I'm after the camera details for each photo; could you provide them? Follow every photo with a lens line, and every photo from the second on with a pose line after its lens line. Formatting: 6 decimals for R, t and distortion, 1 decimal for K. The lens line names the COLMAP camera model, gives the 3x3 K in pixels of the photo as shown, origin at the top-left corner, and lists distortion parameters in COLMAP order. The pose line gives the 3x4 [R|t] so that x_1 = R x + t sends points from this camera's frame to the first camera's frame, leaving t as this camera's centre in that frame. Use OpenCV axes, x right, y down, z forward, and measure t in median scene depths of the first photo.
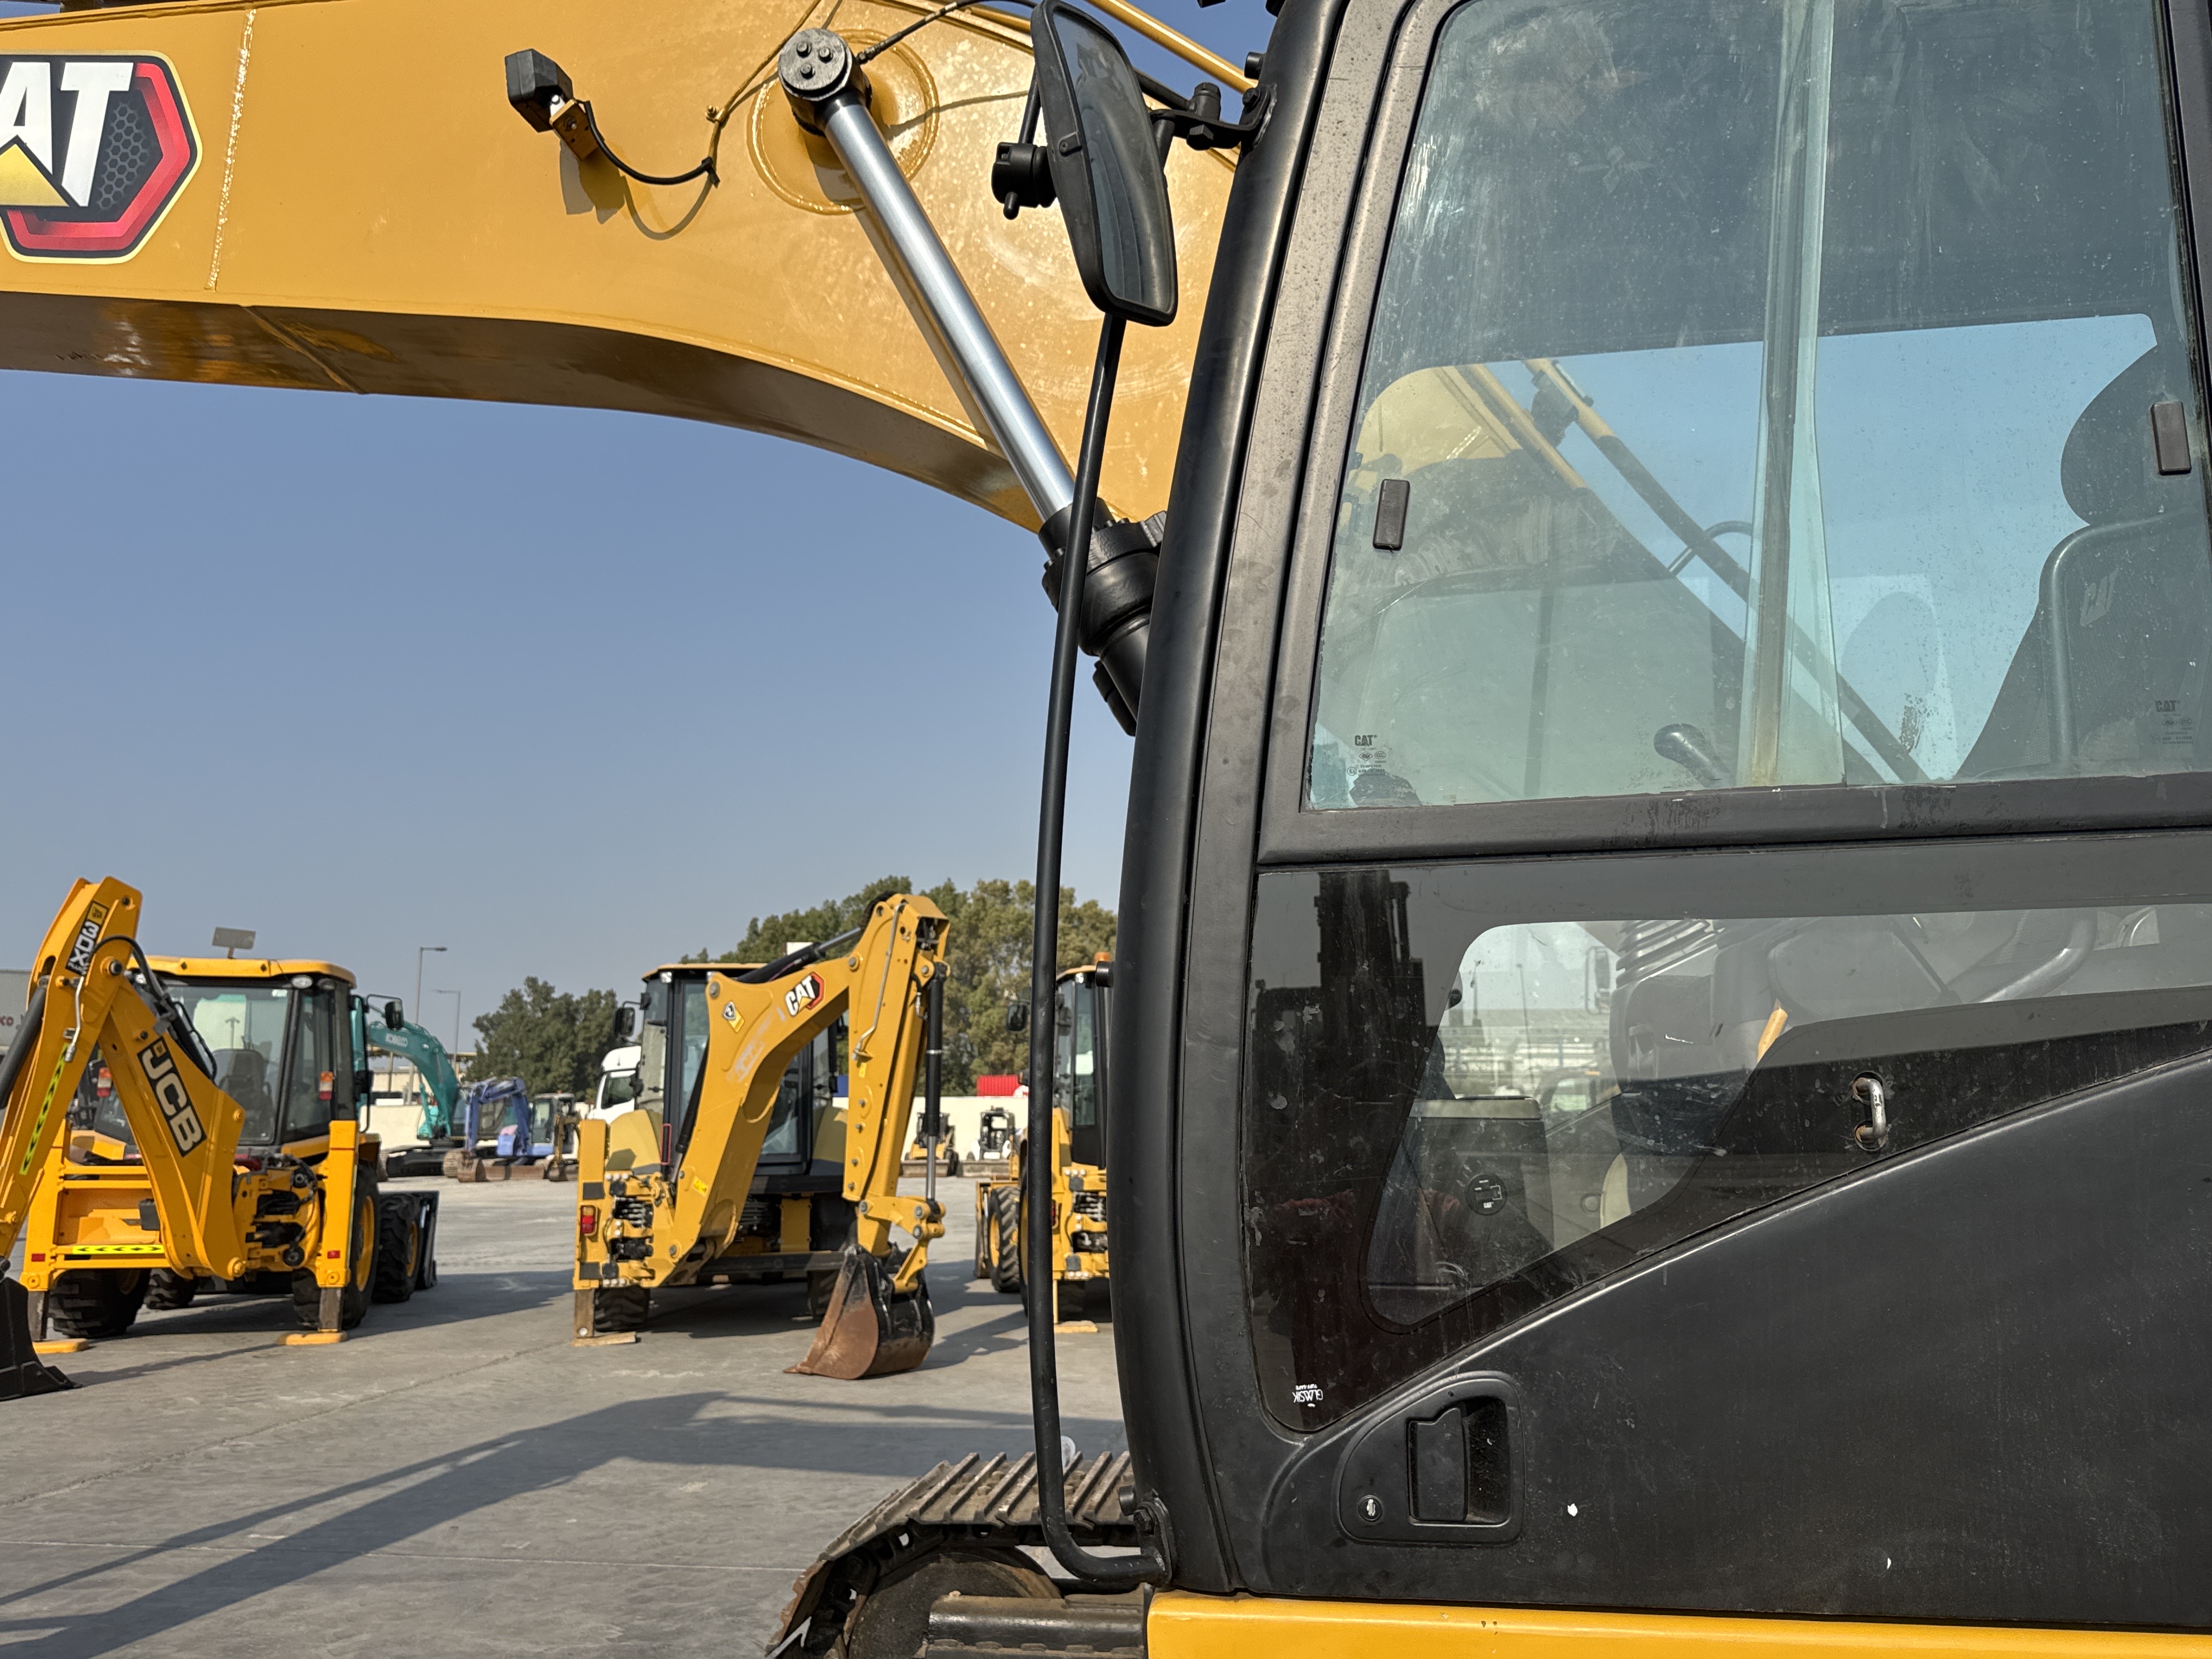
lens RADIAL K [[1747.0, 0, 1098.9], [0, 1747.0, 830.3], [0, 0, 1]] dist [0.071291, -0.066819]
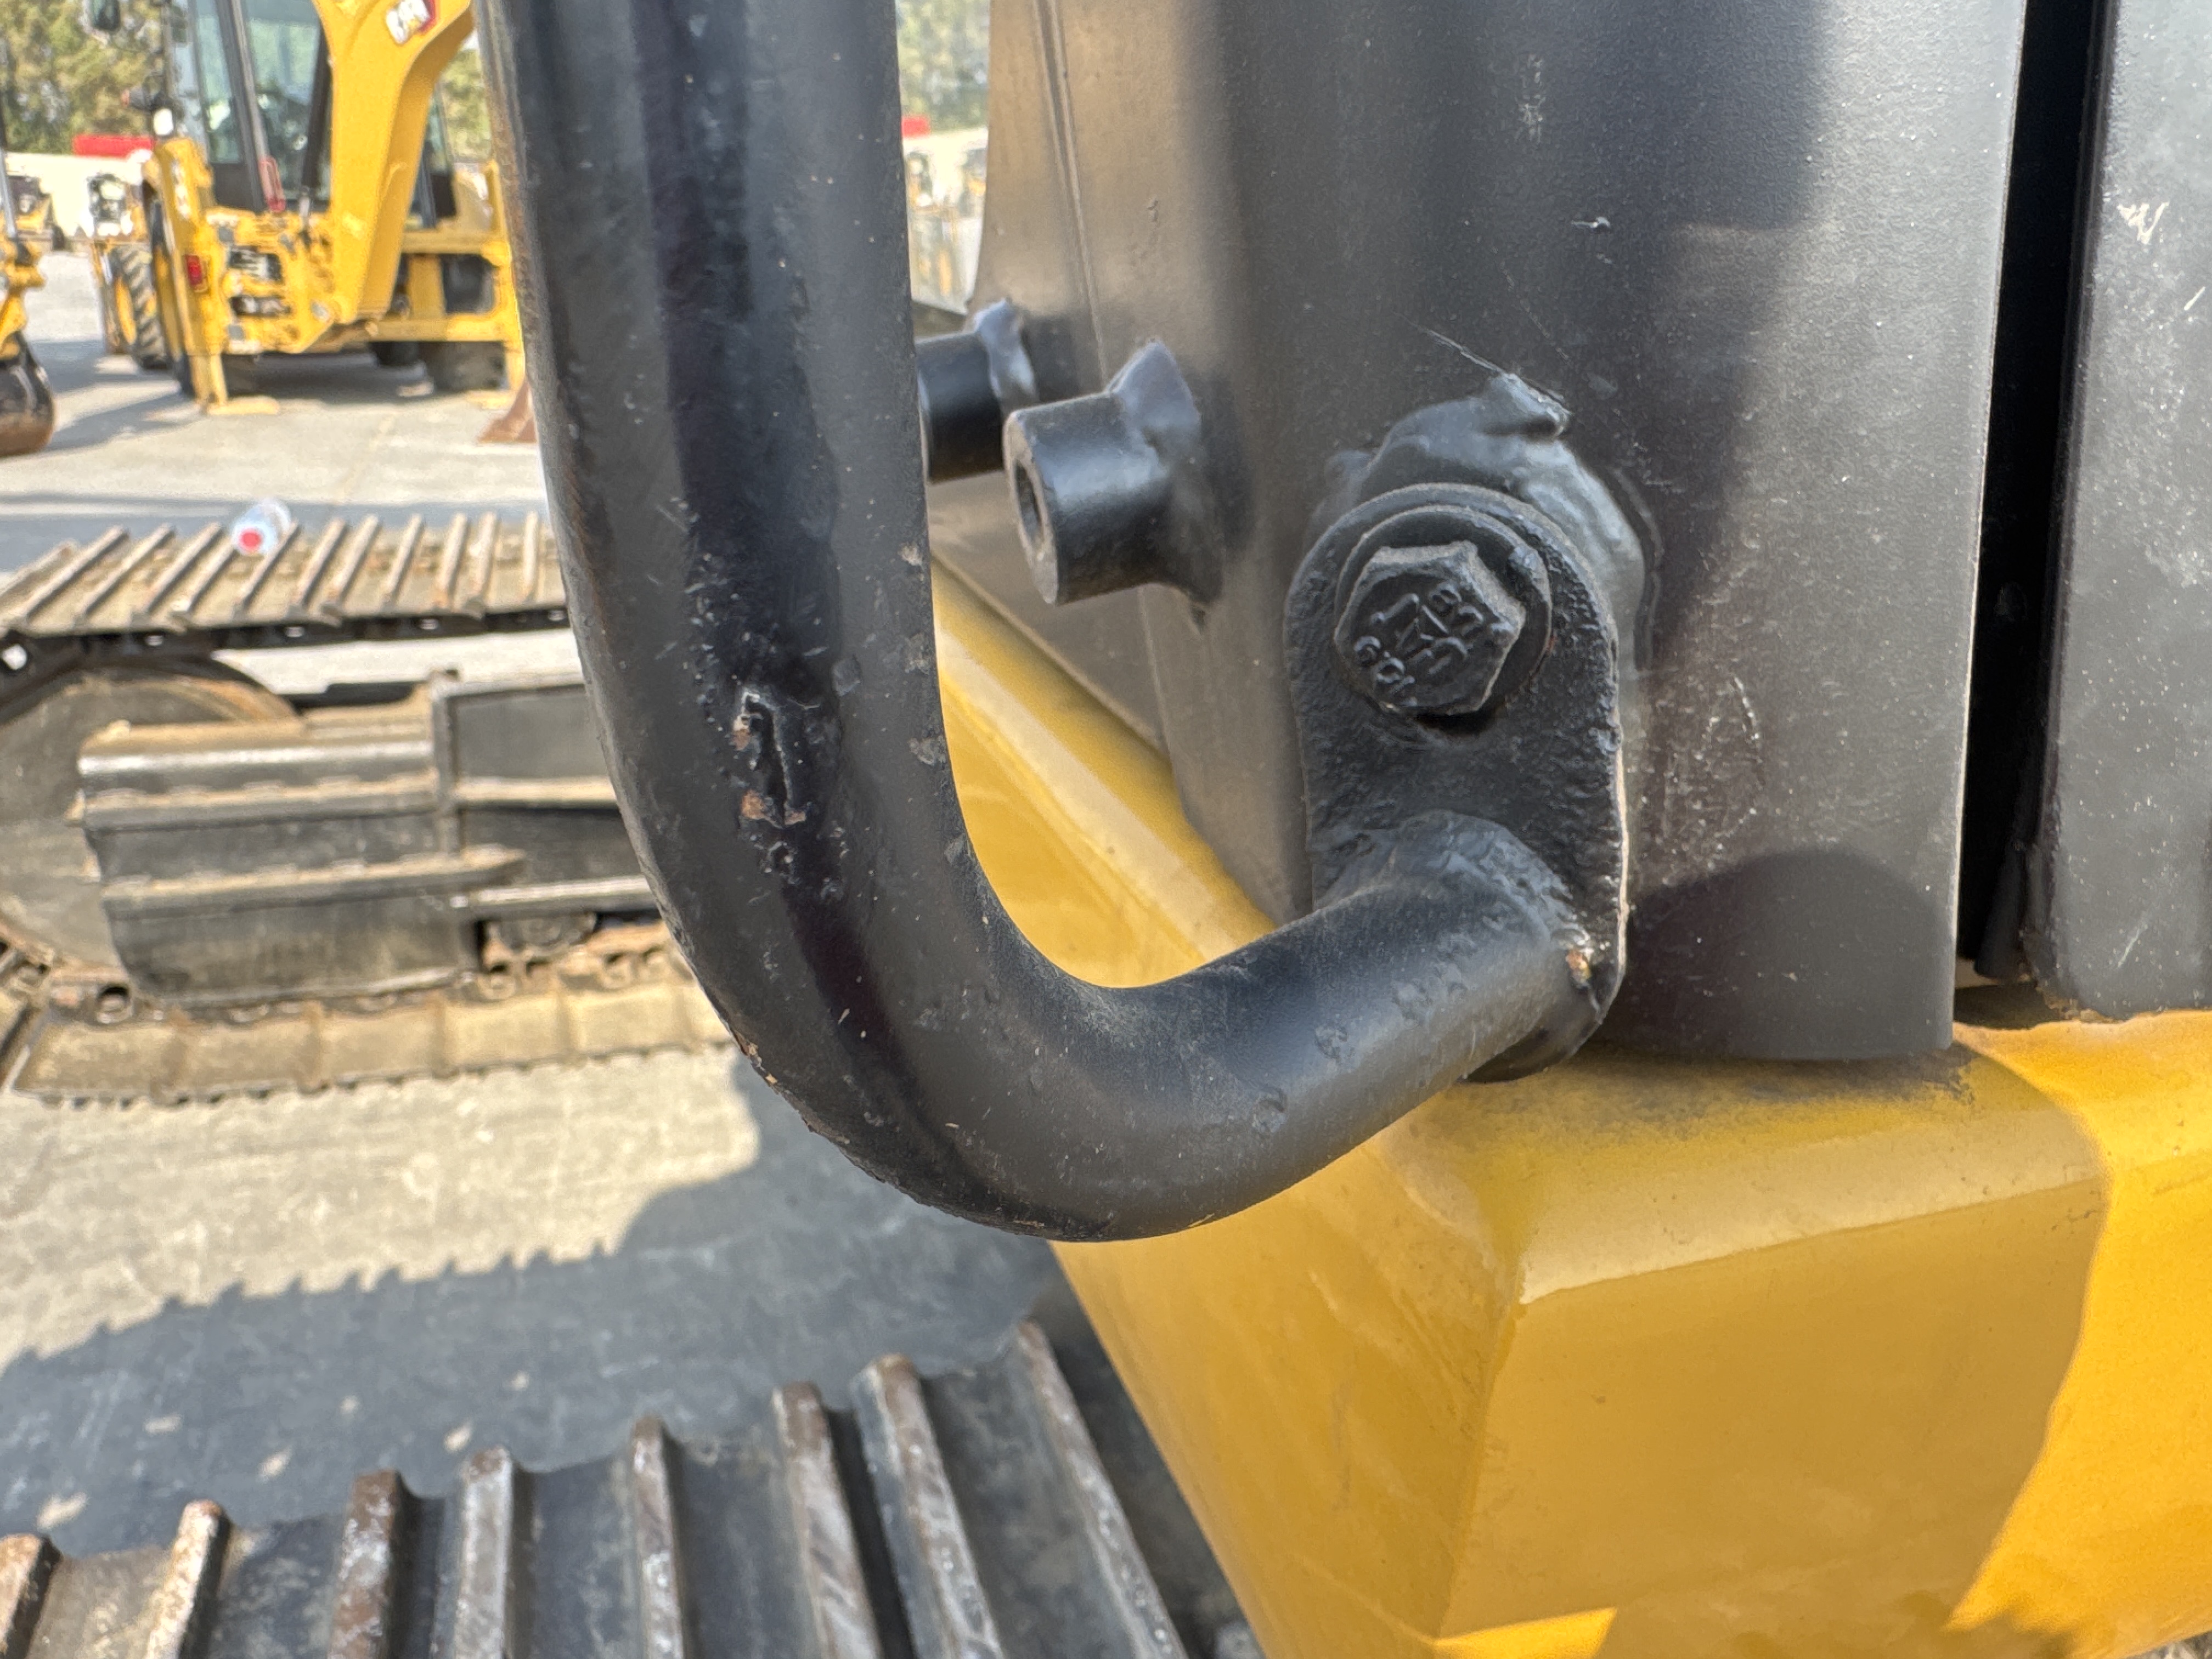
lens RADIAL K [[1583.5, 0, 1119.2], [0, 1583.5, 841.6], [0, 0, 1]] dist [0.001492, -0.009005]
pose [[0.887565, -0.124206, 0.443624, -0.016512], [-0.117726, 0.869843, 0.479075, 0.135846], [-0.445387, -0.477437, 0.757420, 0.349926]]
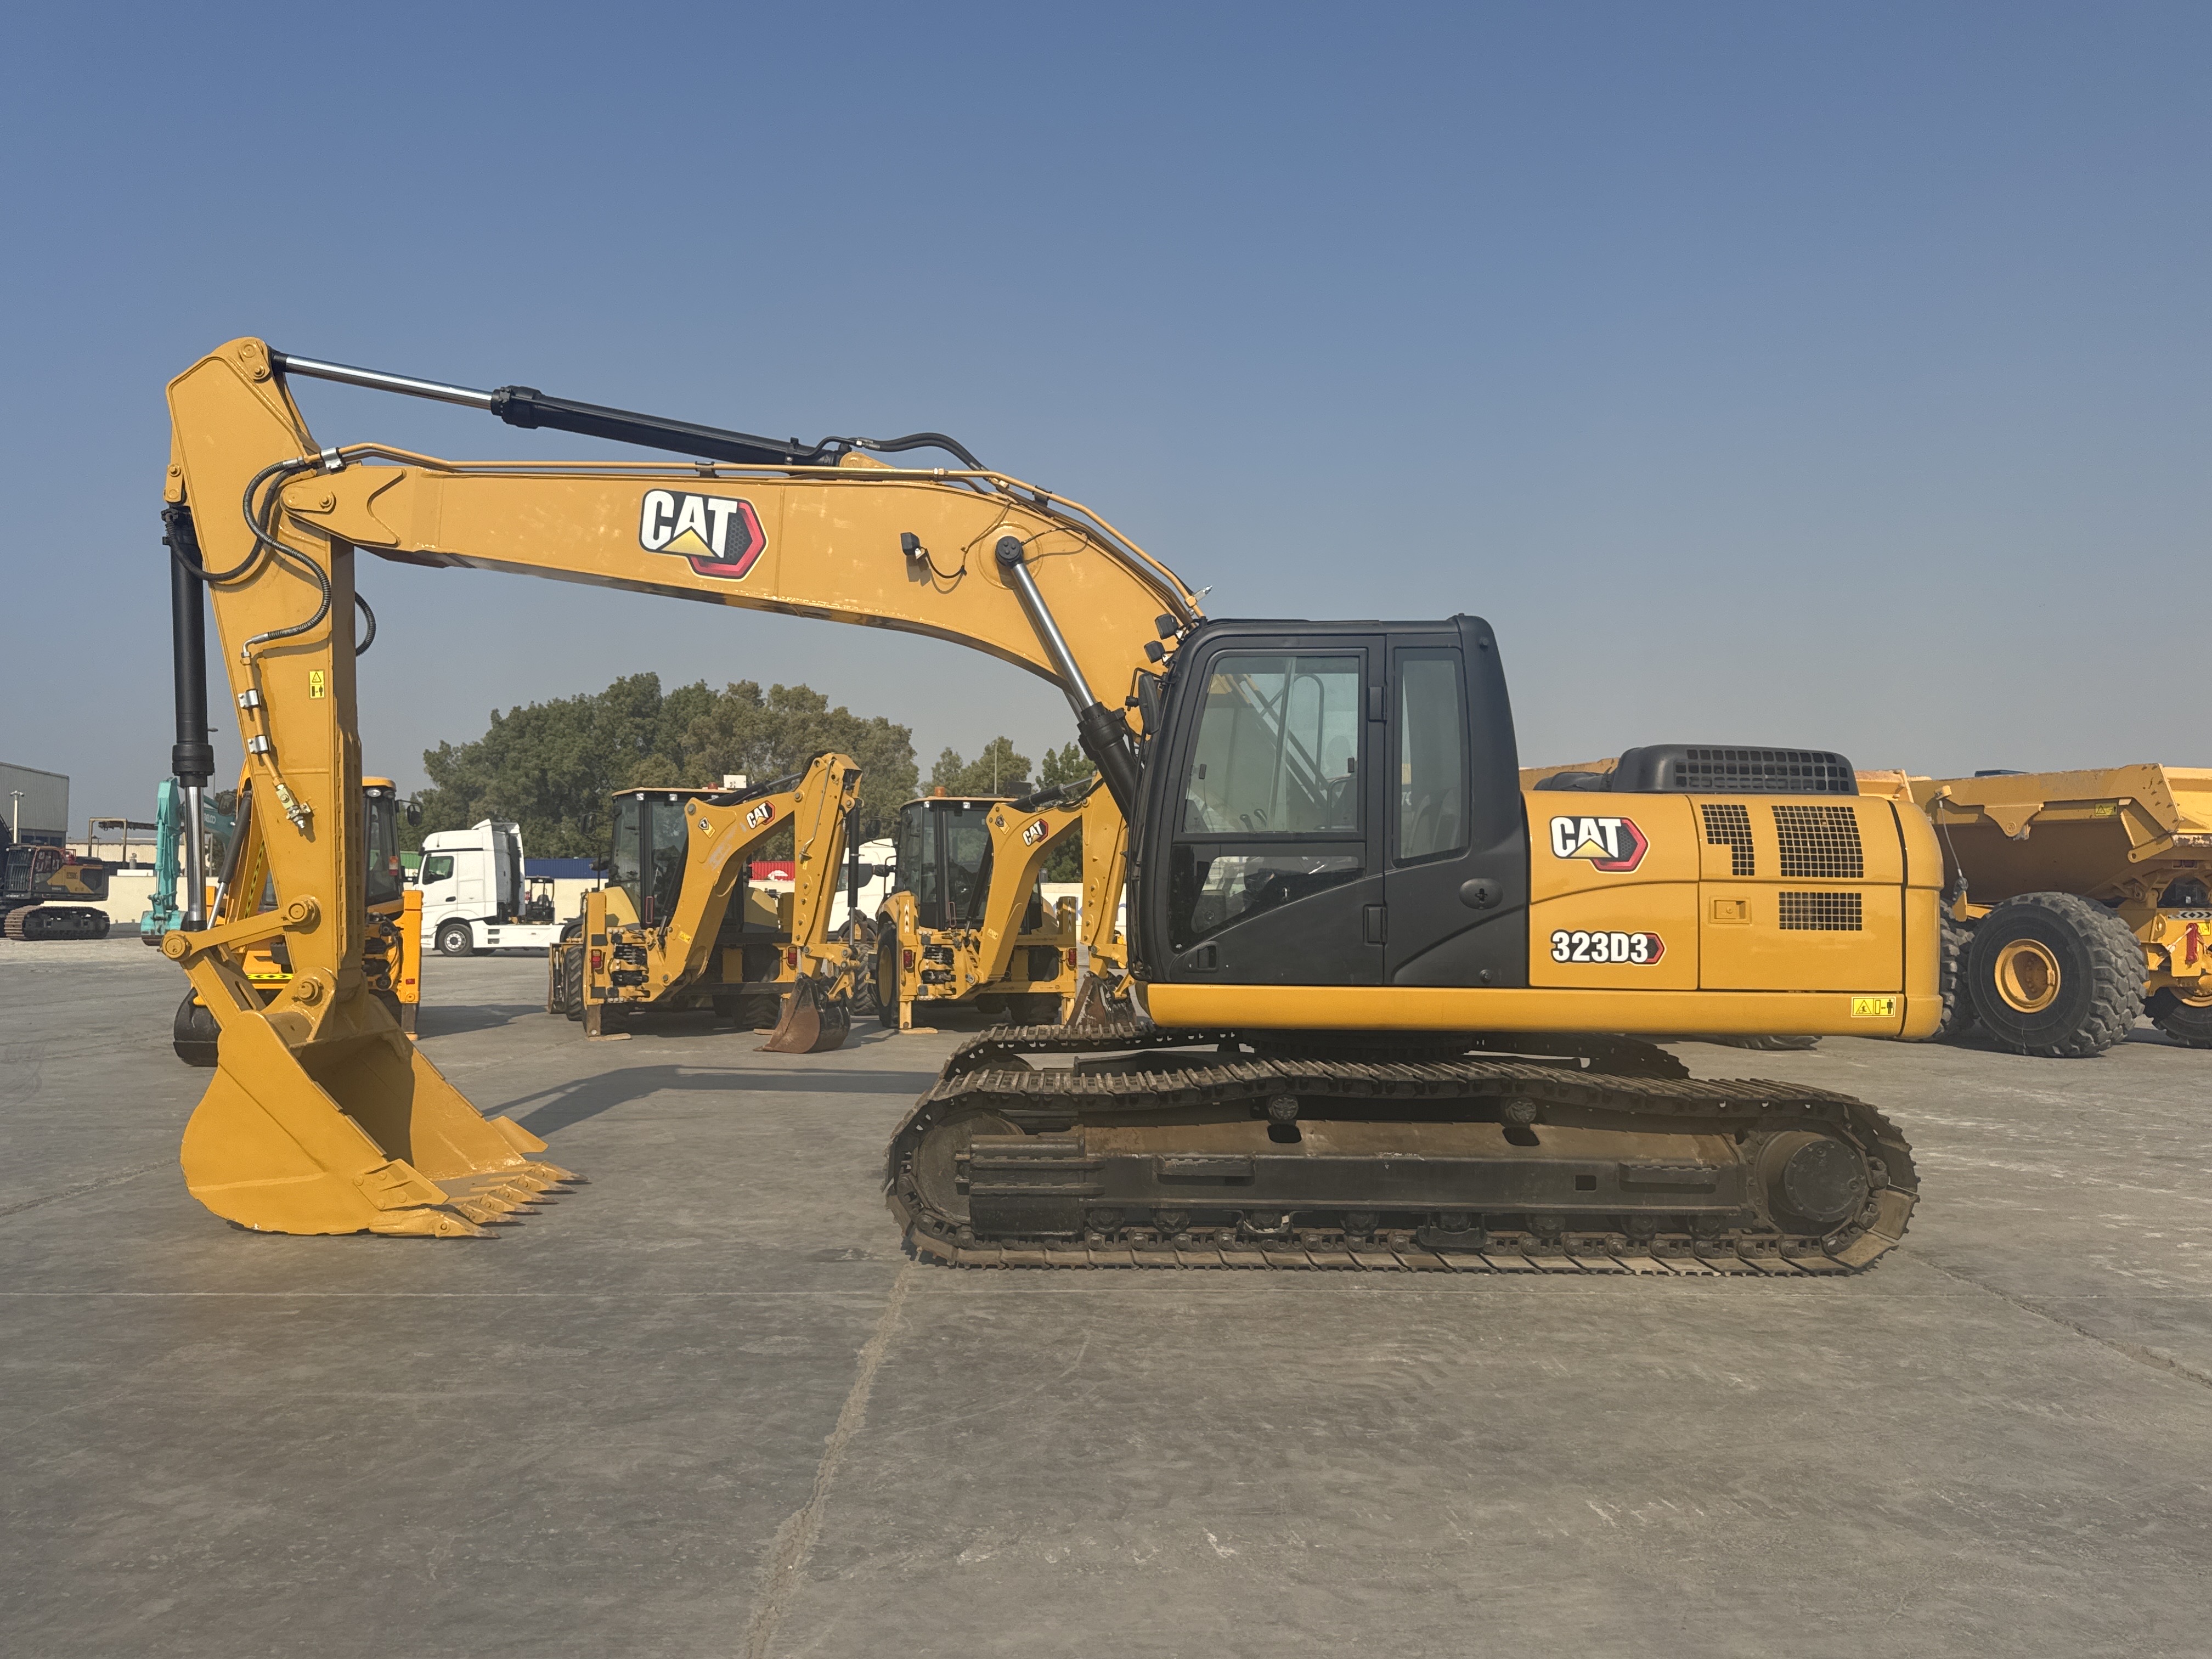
lens RADIAL K [[1754.8, 0, 1114.7], [0, 1754.8, 847.3], [0, 0, 1]] dist [0.158150, 0.003854]
pose [[0.983203, 0.019660, 0.181452, -0.389130], [-0.043315, 0.990913, 0.127338, -0.238028], [-0.177299, -0.133059, 0.975121, -1.524995]]
